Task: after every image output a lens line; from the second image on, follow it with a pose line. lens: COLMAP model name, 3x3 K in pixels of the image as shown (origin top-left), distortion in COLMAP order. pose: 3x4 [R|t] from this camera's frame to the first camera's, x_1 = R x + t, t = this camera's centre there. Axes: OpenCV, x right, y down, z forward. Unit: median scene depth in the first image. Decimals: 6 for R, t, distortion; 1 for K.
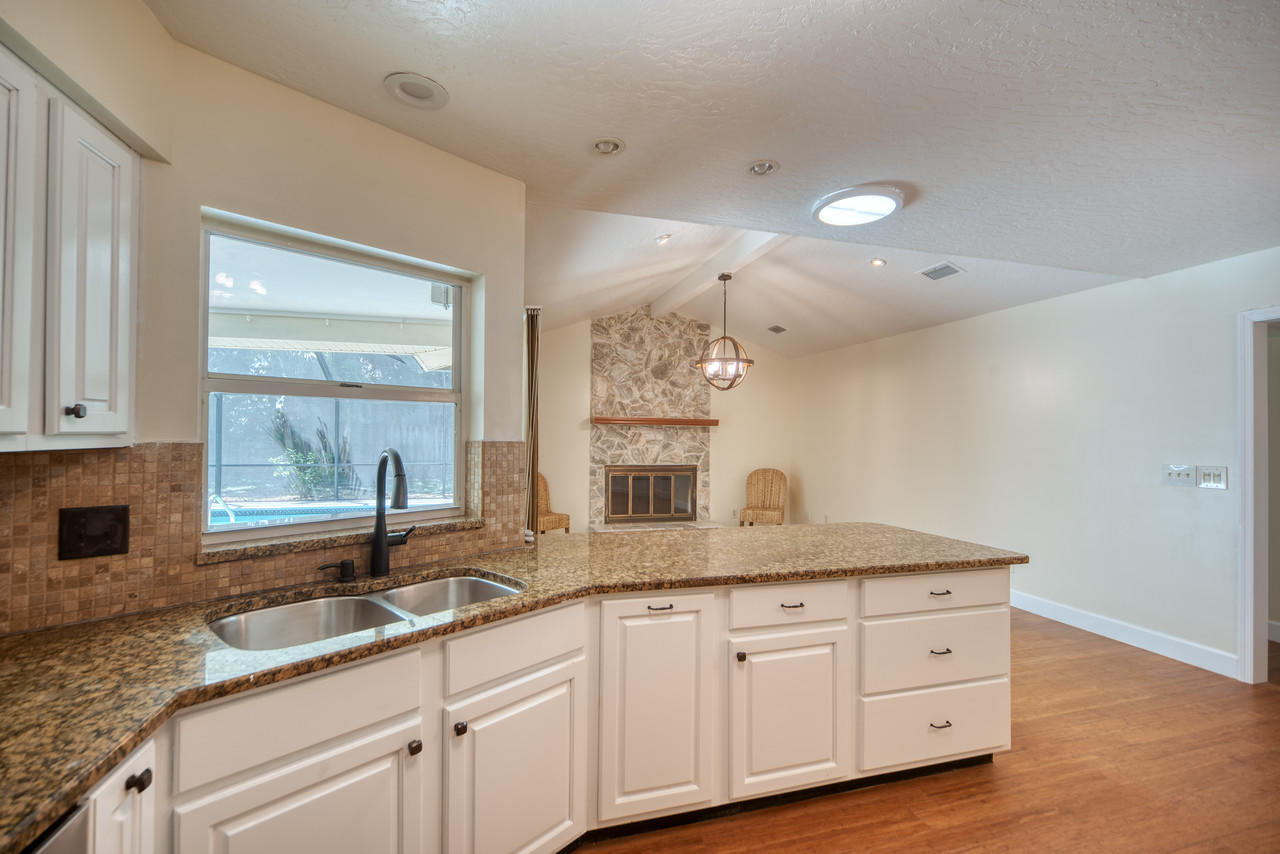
lens RADIAL K [[547.5, 0, 638.2], [0, 547.5, 432.7], [0, 0, 1]] dist [-0.000487, -0.000052]
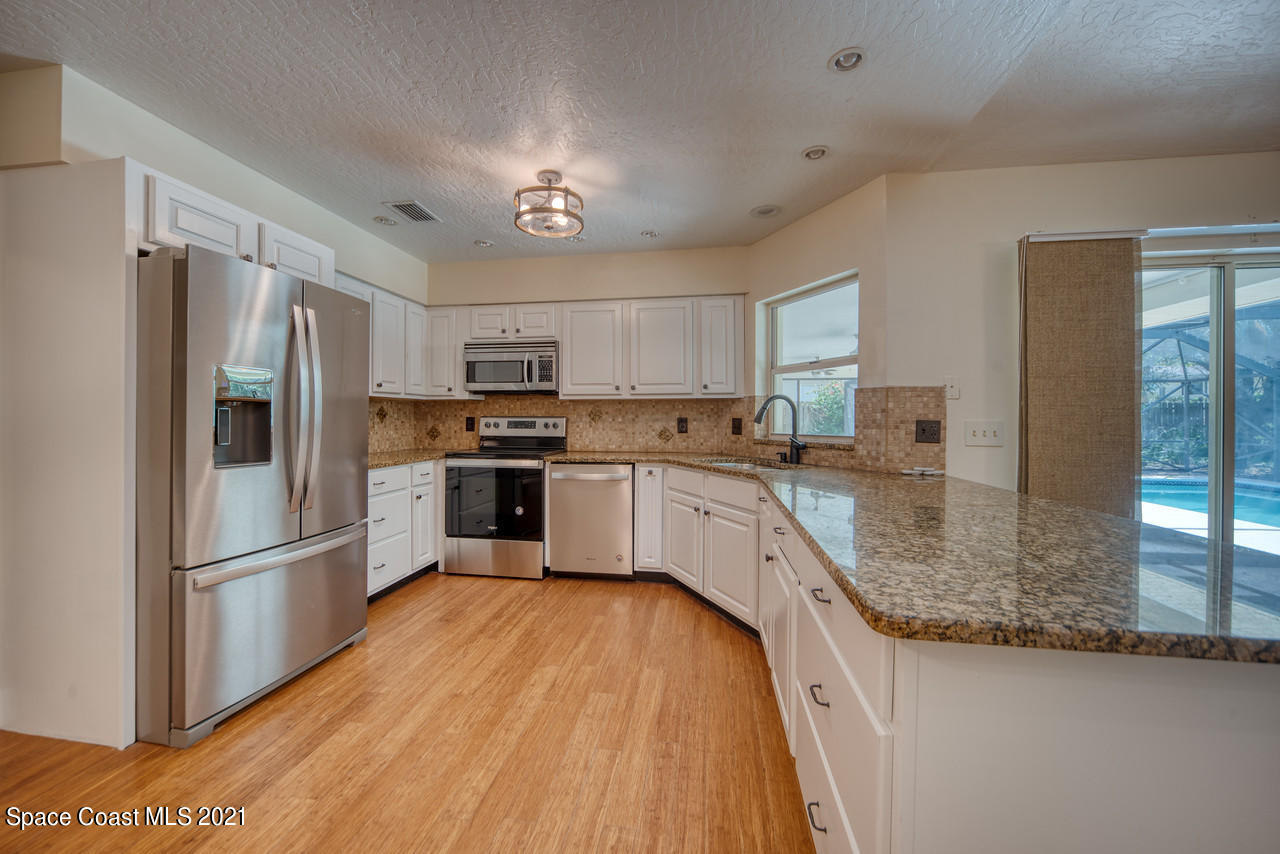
lens RADIAL K [[500.9, 0, 640.0], [0, 500.9, 427.0], [0, 0, 1]] dist [-0.000265, -0.000017]
pose [[-0.401835, 0.003818, -0.915704, 1.078152], [-0.002887, 0.999981, 0.005437, 0.105849], [0.915707, 0.004828, -0.401817, 0.996598]]
